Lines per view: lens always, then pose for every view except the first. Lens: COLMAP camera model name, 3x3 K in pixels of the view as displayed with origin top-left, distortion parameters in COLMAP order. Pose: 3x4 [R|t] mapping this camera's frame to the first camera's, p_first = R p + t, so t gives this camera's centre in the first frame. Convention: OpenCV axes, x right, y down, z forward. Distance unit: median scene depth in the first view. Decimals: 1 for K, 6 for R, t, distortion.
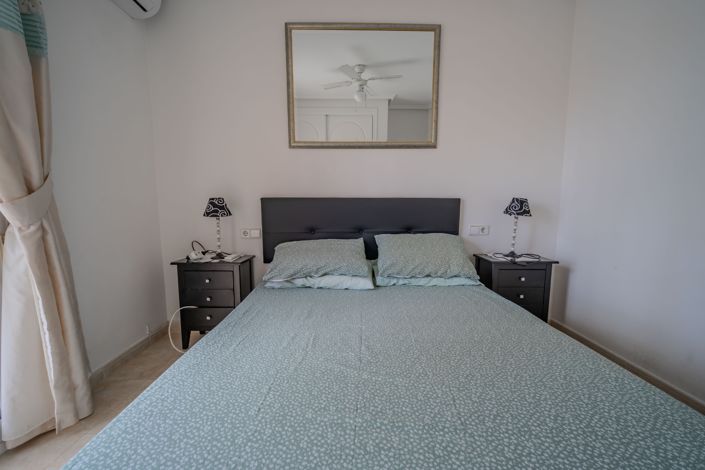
lens RADIAL K [[295.8, 0, 351.7], [0, 295.8, 237.8], [0, 0, 1]] dist [-0.000754, -0.000579]
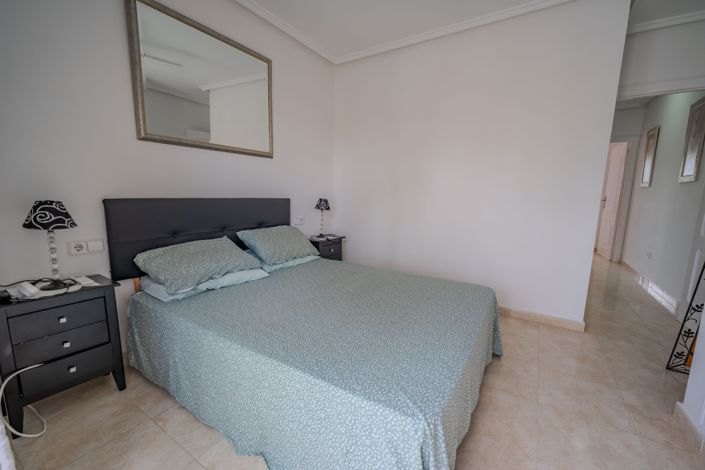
lens RADIAL K [[295.8, 0, 352.0], [0, 295.8, 236.4], [0, 0, 1]] dist [-0.000754, -0.000579]
pose [[0.553366, -0.111730, 0.825411, -0.632405], [0.077535, 0.993569, 0.082512, -0.054557], [-0.829322, 0.018339, 0.558470, 0.029190]]
